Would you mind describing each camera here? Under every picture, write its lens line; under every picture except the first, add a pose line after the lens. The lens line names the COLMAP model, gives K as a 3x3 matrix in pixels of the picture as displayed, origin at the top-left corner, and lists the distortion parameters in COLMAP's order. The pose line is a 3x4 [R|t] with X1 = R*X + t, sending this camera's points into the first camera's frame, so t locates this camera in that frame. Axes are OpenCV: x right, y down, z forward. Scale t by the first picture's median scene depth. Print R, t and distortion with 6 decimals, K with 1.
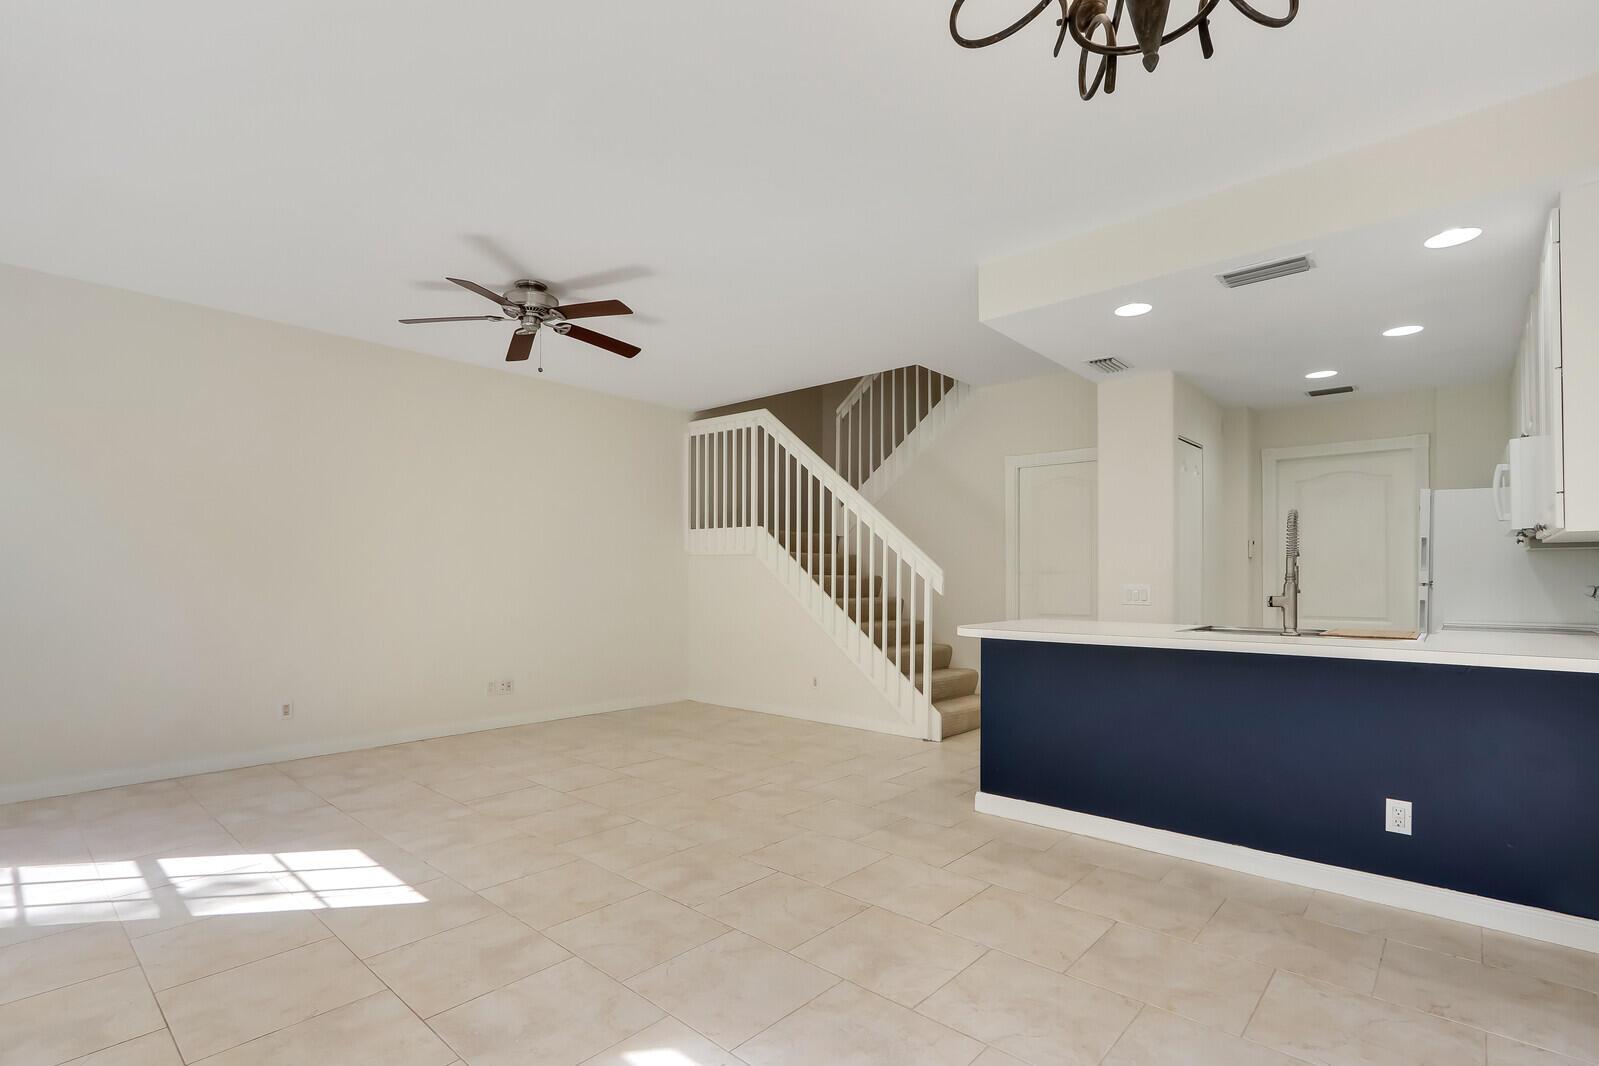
lens RADIAL K [[762.3, 0, 797.1], [0, 762.3, 560.8], [0, 0, 1]] dist [-0.002139, 0.007192]
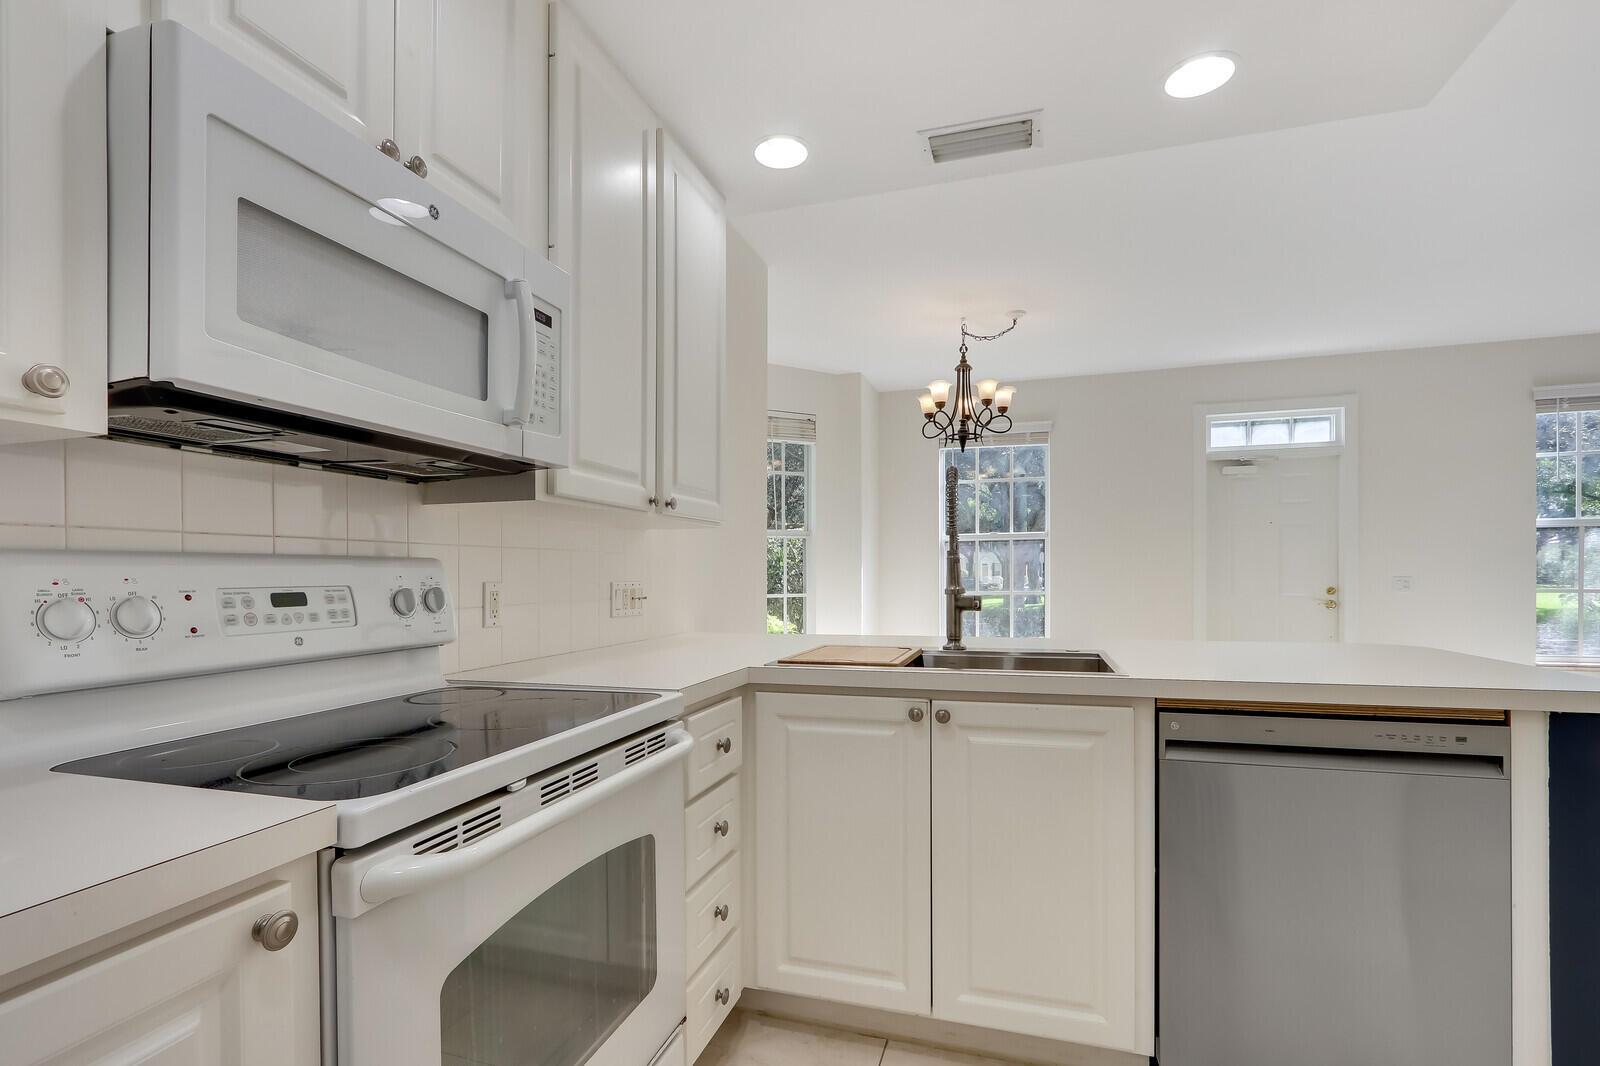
lens RADIAL K [[754.0, 0, 795.4], [0, 754.0, 578.3], [0, 0, 1]] dist [-0.006293, -0.000185]
pose [[-0.912389, 0.006377, -0.409275, 1.041155], [0.015059, 0.999725, -0.017994, 0.039059], [0.409047, -0.022581, -0.912234, 1.534995]]
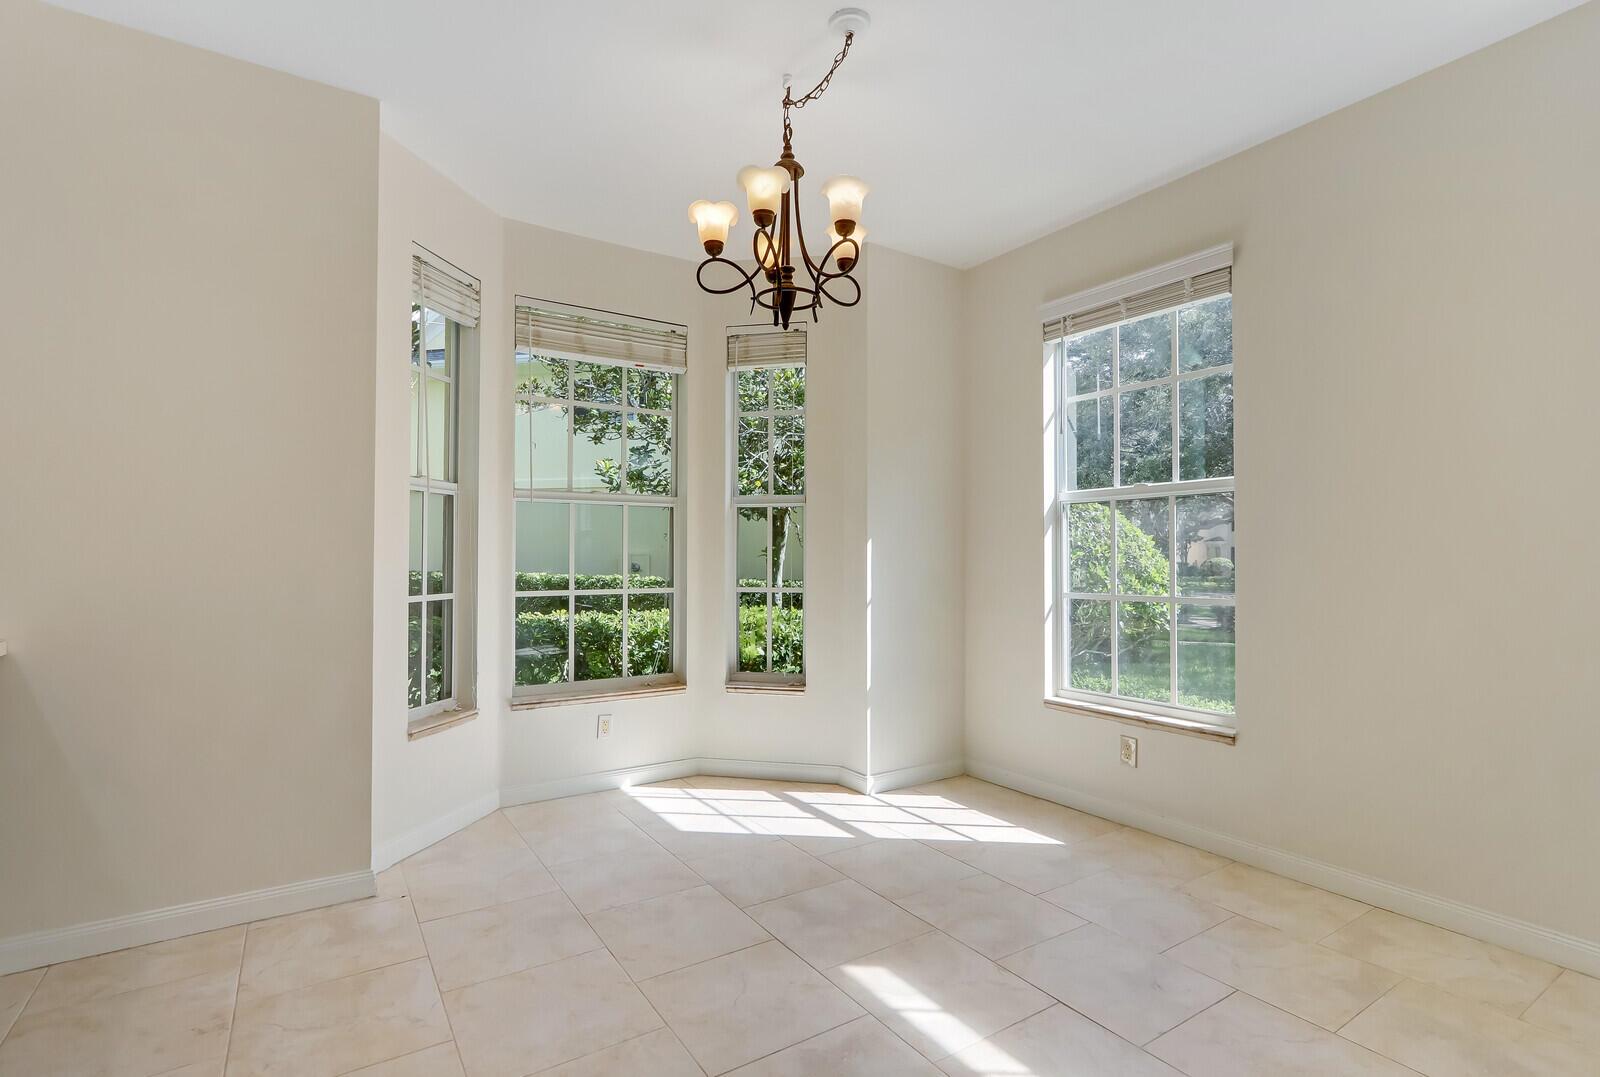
lens RADIAL K [[764.7, 0, 796.7], [0, 764.7, 548.7], [0, 0, 1]] dist [-0.001381, 0.000014]
pose [[-0.965910, -0.001582, 0.258874, -0.044462], [-0.011321, 0.999283, -0.036134, 0.025069], [-0.258631, -0.037833, -0.965235, 1.091298]]
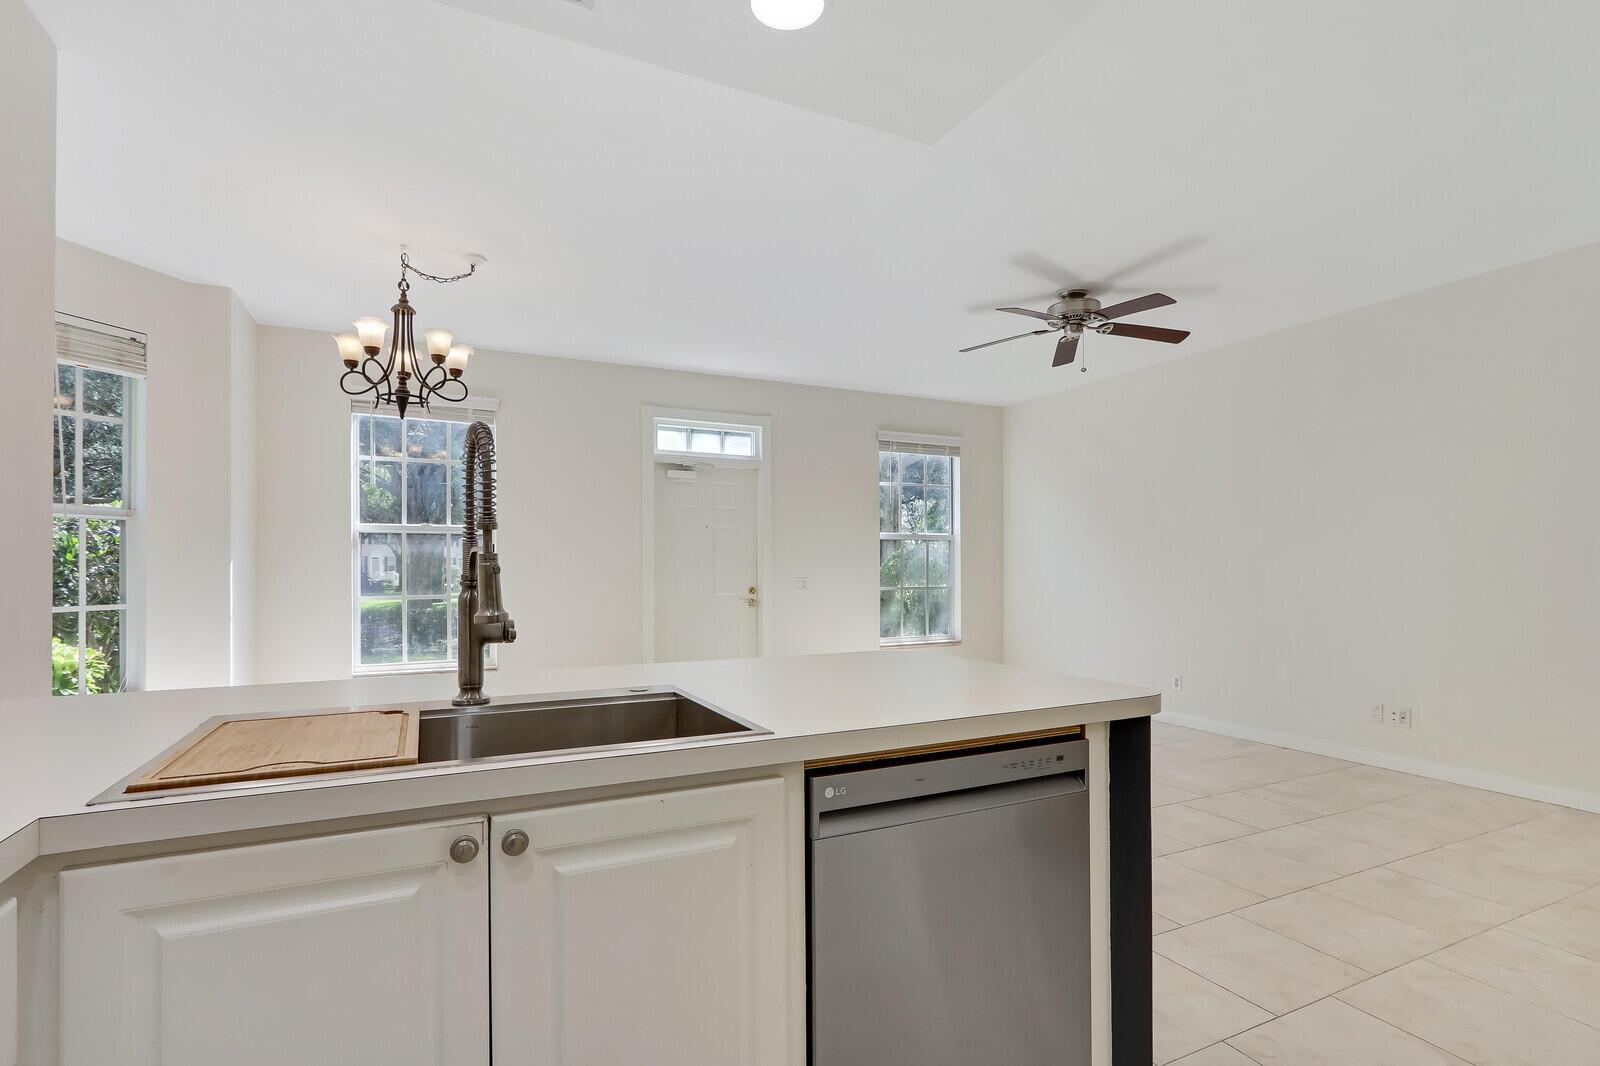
lens RADIAL K [[766.4, 0, 794.0], [0, 766.4, 570.8], [0, 0, 1]] dist [-0.002575, 0.000646]
pose [[-0.388830, 0.001612, -0.921308, 0.974997], [0.021329, 0.999746, -0.007252, 0.022214], [0.921063, -0.022471, -0.388765, 1.325654]]
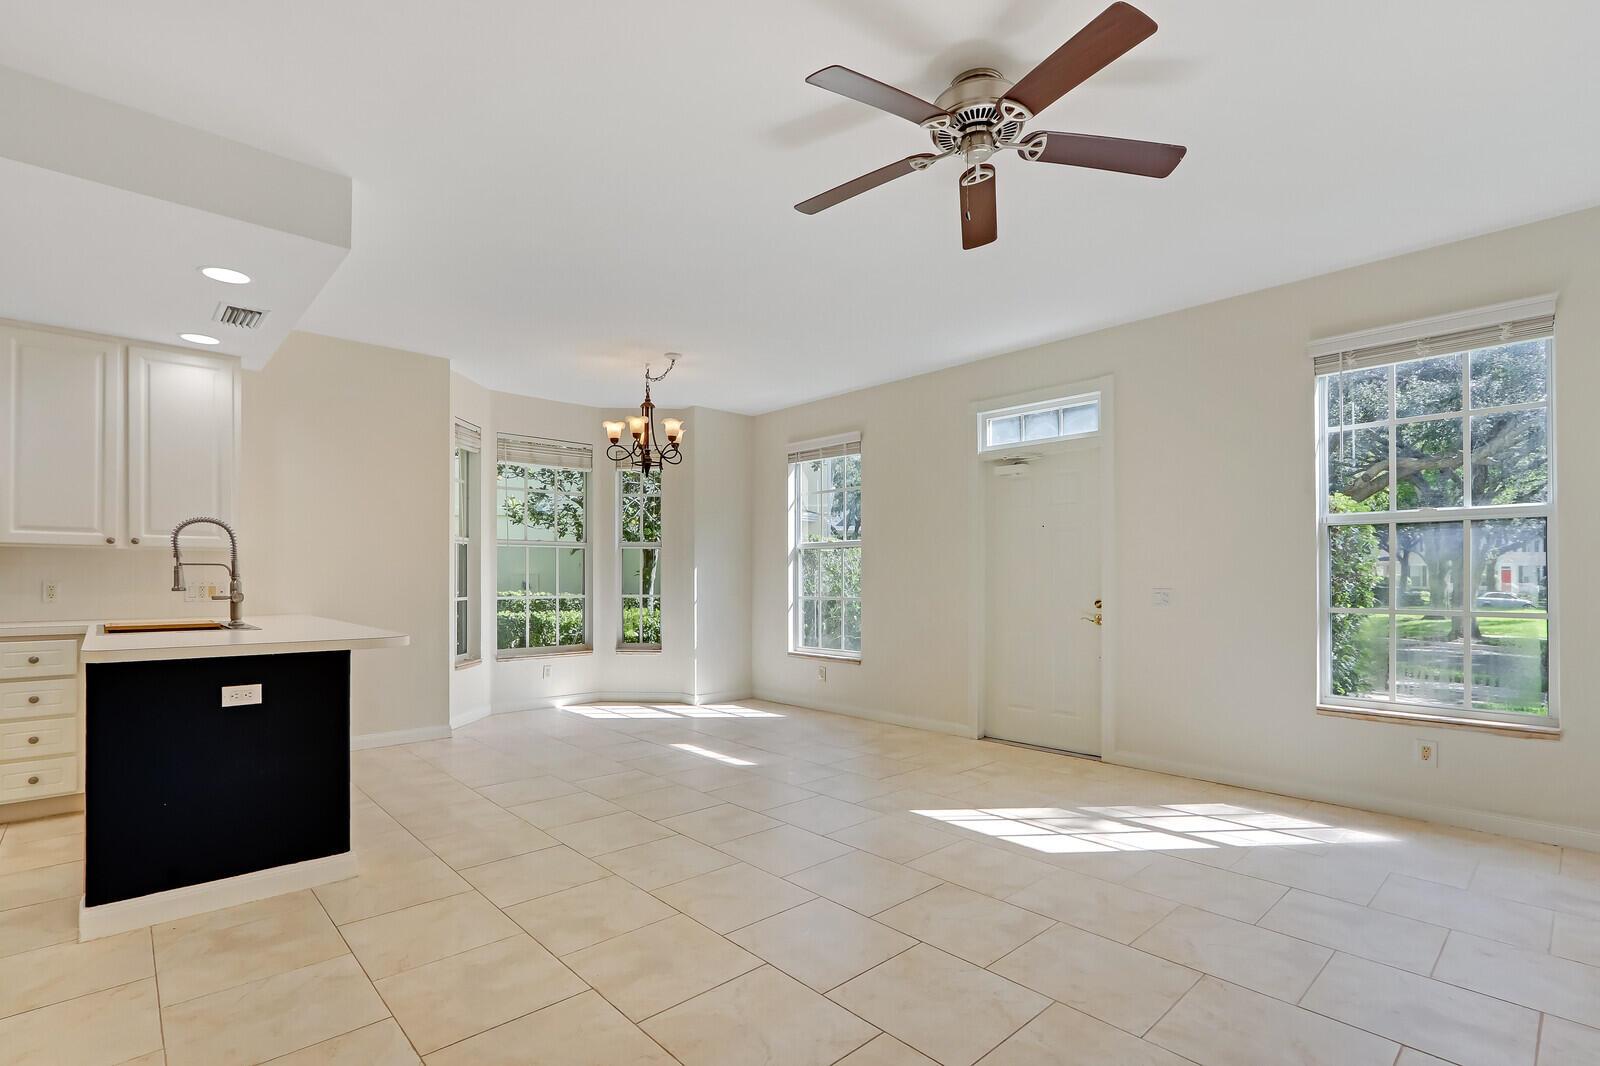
lens RADIAL K [[754.0, 0, 795.4], [0, 754.0, 578.3], [0, 0, 1]] dist [-0.006293, -0.000185]
pose [[-0.995064, -0.003900, 0.099157, -0.336554], [-0.006158, 0.999728, -0.022478, 0.042790], [-0.099042, -0.022978, -0.994818, 2.013873]]
